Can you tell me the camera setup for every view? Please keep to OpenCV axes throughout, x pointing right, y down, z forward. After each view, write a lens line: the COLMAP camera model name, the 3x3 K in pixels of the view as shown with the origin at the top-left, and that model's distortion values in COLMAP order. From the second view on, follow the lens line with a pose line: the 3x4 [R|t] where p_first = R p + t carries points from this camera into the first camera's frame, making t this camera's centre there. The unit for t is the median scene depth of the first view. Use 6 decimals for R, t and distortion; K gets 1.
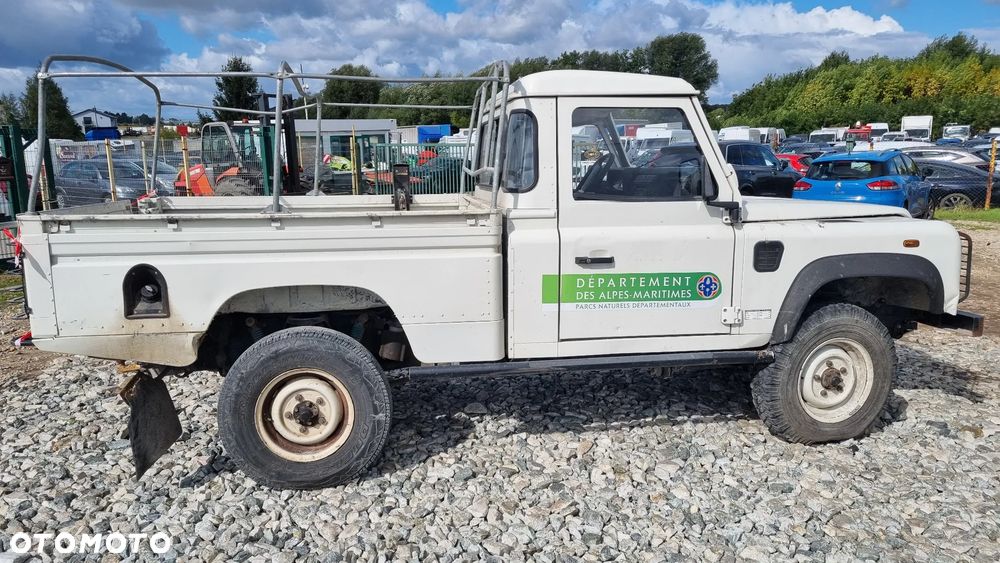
lens RADIAL K [[749.7, 0, 500.9], [0, 749.7, 274.0], [0, 0, 1]] dist [0.066236, -0.047900]
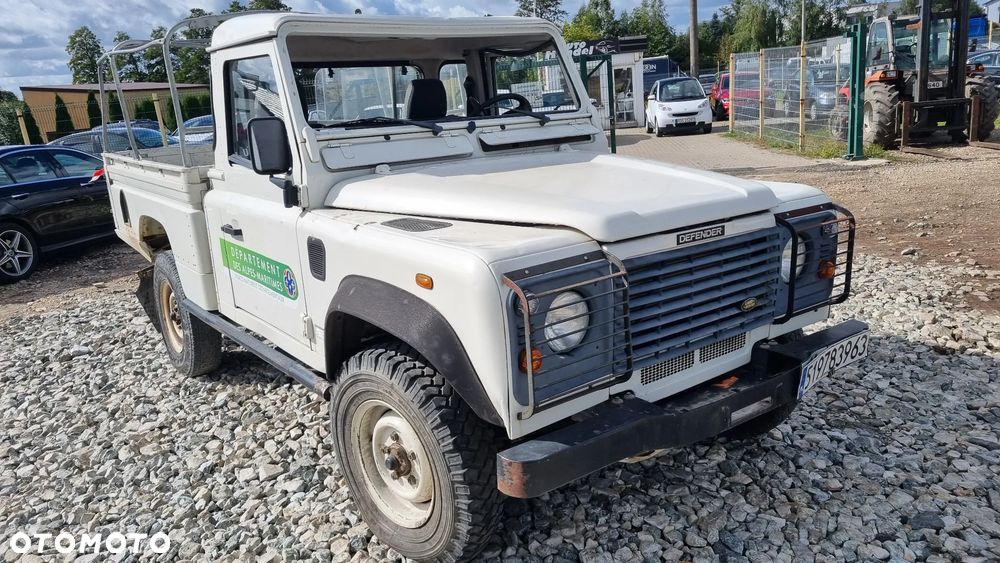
lens RADIAL K [[757.1, 0, 500.0], [0, 757.1, 281.5], [0, 0, 1]] dist [0.069611, -0.052763]
pose [[0.483542, 0.197510, -0.852747, 1.086186], [-0.075941, 0.980003, 0.183923, -0.152617], [0.872021, -0.024176, 0.488872, 0.812635]]
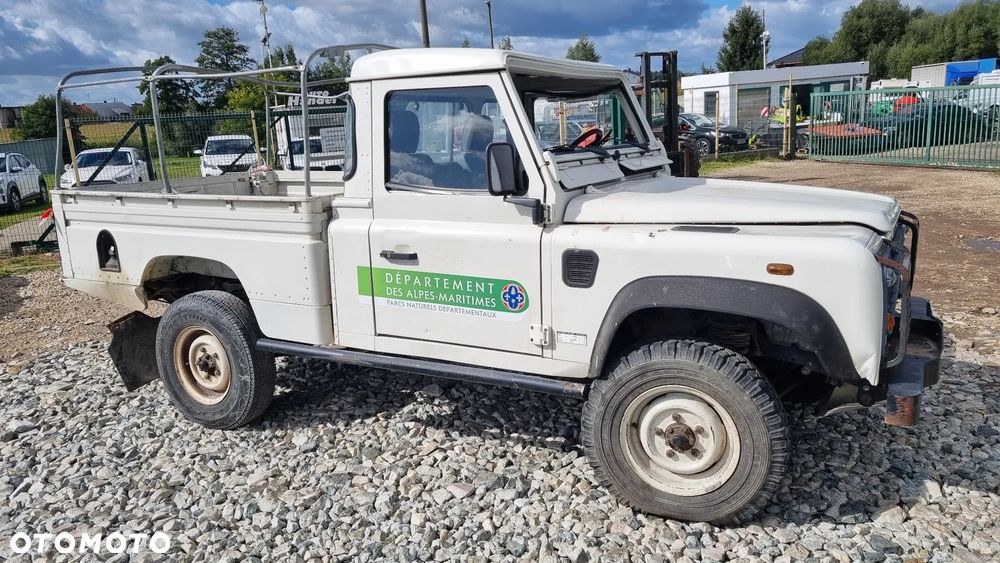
lens RADIAL K [[753.8, 0, 507.8], [0, 753.8, 278.8], [0, 0, 1]] dist [0.073502, -0.053518]
pose [[0.796201, 0.103015, -0.596198, 0.786928], [-0.062394, 0.994125, 0.088446, -0.080032], [0.601806, -0.033222, 0.797951, 0.323561]]
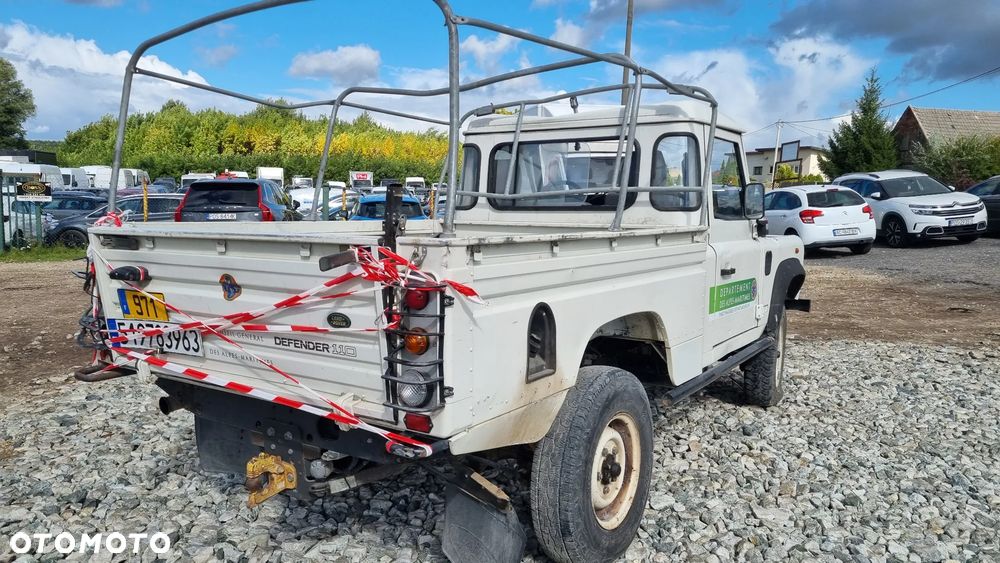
lens RADIAL K [[749.7, 0, 500.9], [0, 749.7, 274.0], [0, 0, 1]] dist [0.066236, -0.047900]
pose [[0.664837, -0.051963, 0.745179, -0.921801], [0.096248, 0.995221, -0.016472, -0.029075], [-0.740762, 0.082673, 0.666661, 0.492390]]
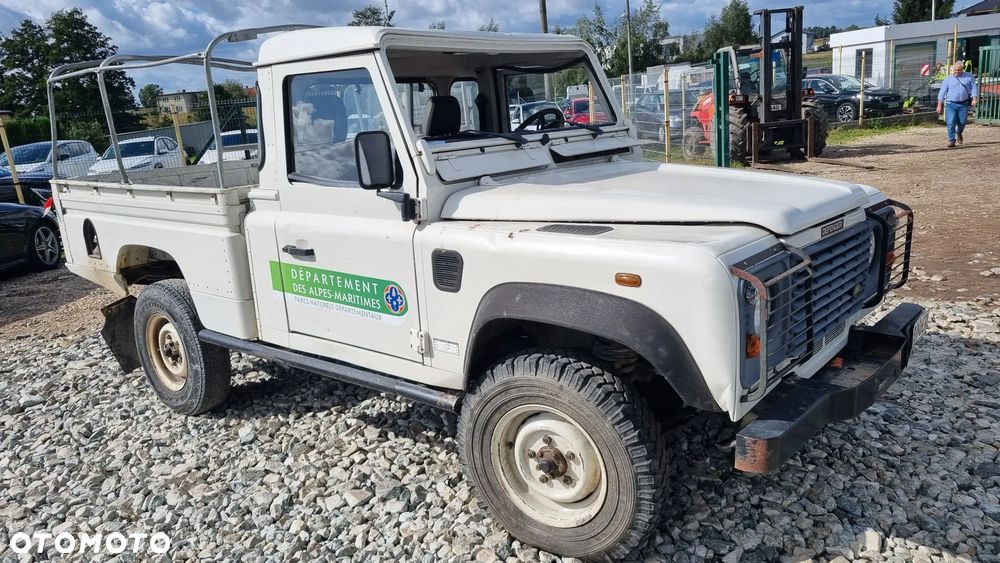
lens RADIAL K [[758.6, 0, 499.1], [0, 758.6, 294.7], [0, 0, 1]] dist [0.066836, -0.049705]
pose [[0.659418, 0.151578, -0.736337, 0.944221], [-0.054393, 0.986515, 0.154367, -0.117999], [0.749806, -0.061741, 0.658770, 0.568989]]
